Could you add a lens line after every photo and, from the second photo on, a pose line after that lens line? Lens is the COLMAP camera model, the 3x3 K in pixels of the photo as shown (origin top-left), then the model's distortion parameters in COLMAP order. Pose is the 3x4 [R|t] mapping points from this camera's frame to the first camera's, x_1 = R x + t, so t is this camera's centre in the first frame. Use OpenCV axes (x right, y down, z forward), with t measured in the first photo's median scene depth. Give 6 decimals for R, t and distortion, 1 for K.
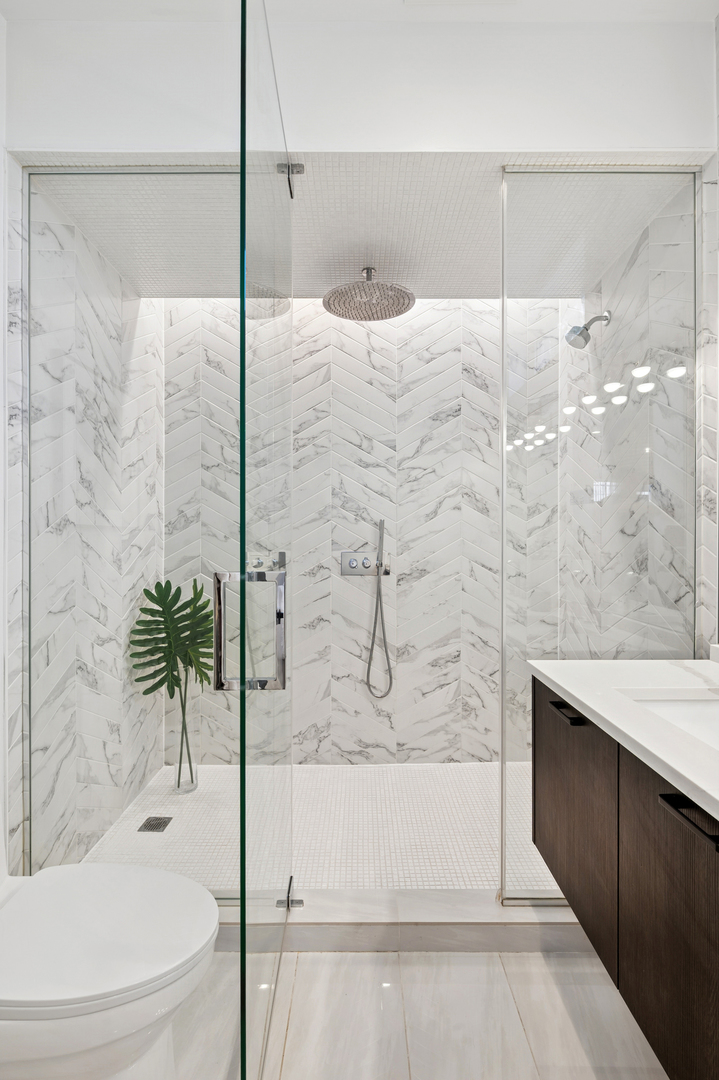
lens RADIAL K [[469.4, 0, 357.0], [0, 469.4, 547.4], [0, 0, 1]] dist [0.014357, -0.000105]
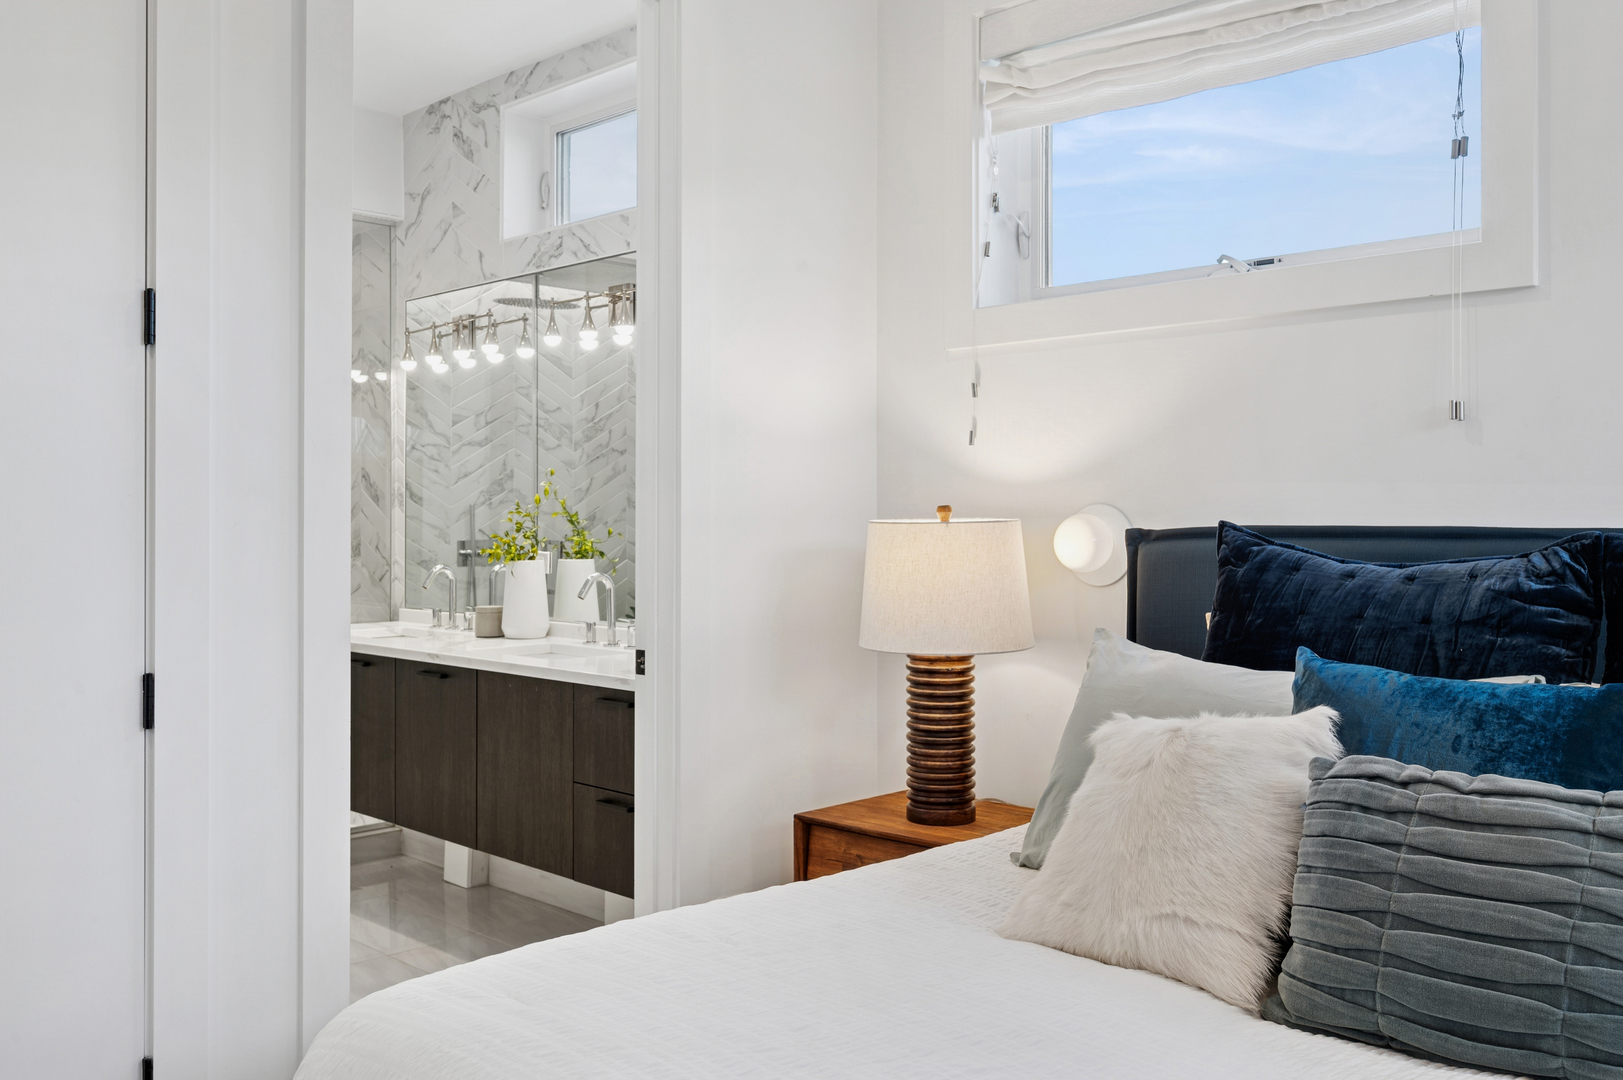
lens RADIAL K [[1336.0, 0, 803.8], [0, 1336.0, 536.7], [0, 0, 1]] dist [-0.010988, 0.000058]
pose [[0.694034, -0.008688, 0.719890, -0.644678], [0.013302, 0.999911, -0.000757, 0.017424], [-0.719819, 0.010101, 0.694088, -1.360360]]
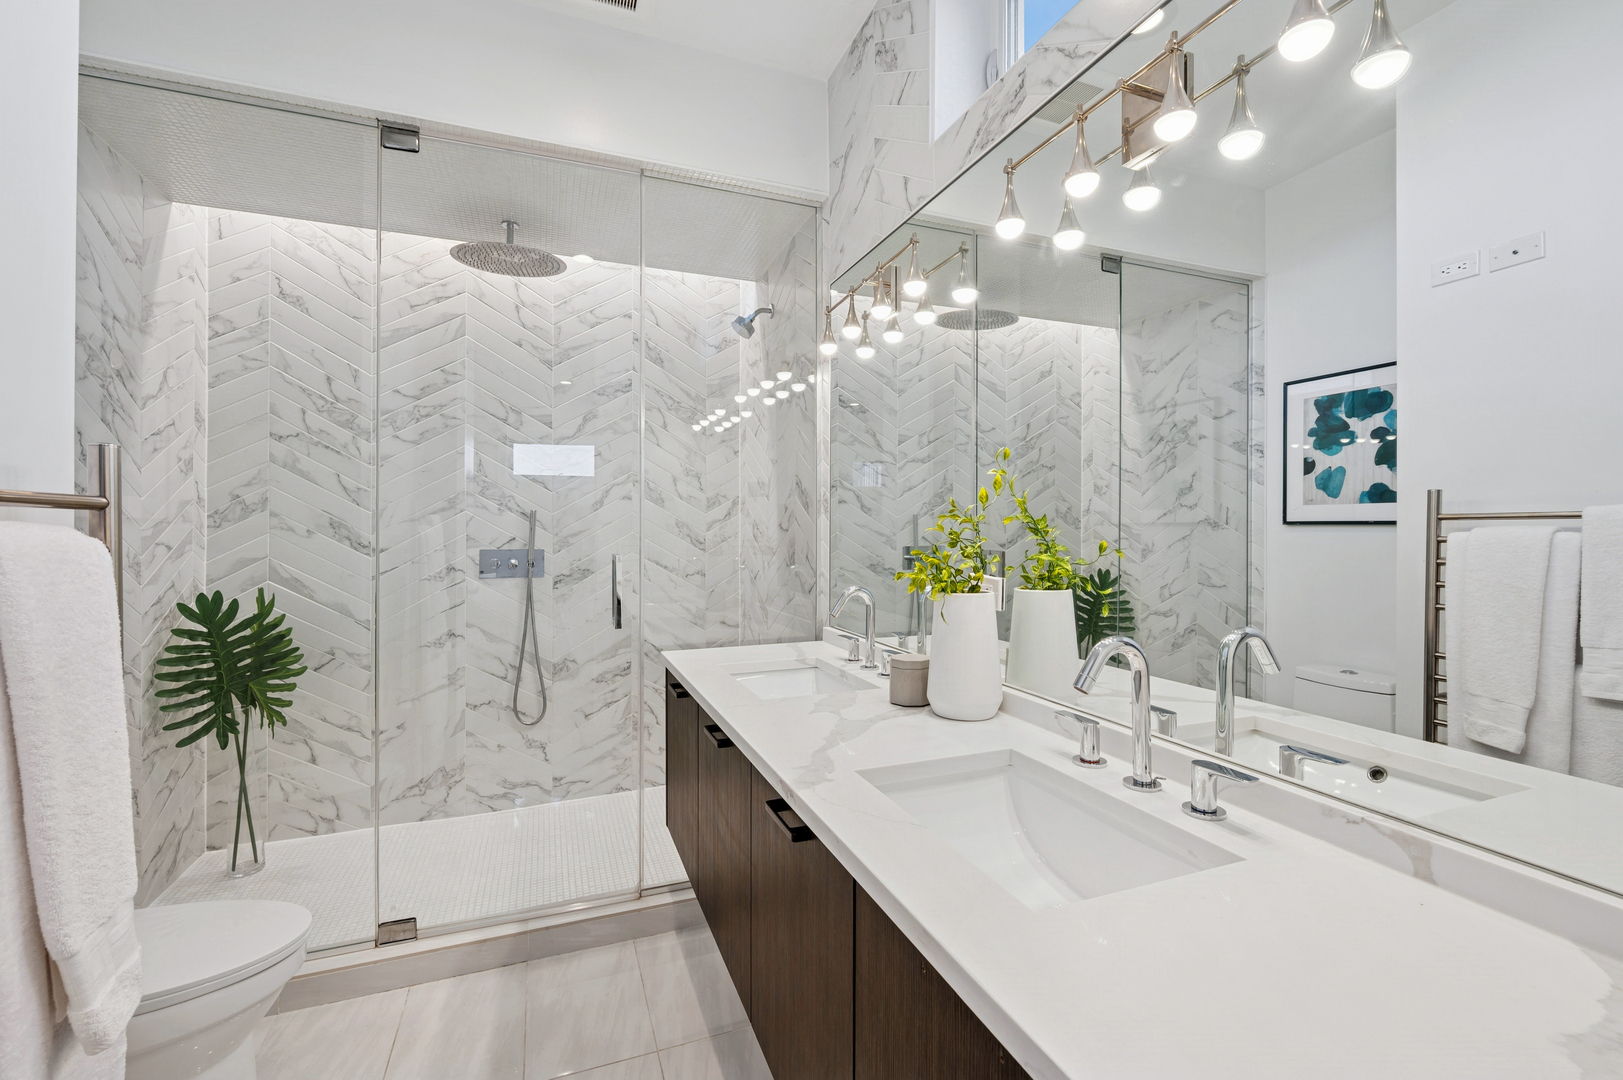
lens RADIAL K [[680.3, 0, 805.1], [0, 680.3, 531.2], [0, 0, 1]] dist [-0.001105, -0.001123]
pose [[0.932328, -0.001285, 0.361610, 0.069543], [0.006985, 0.999871, -0.014458, -0.001520], [-0.361545, 0.016005, 0.932217, -0.310291]]
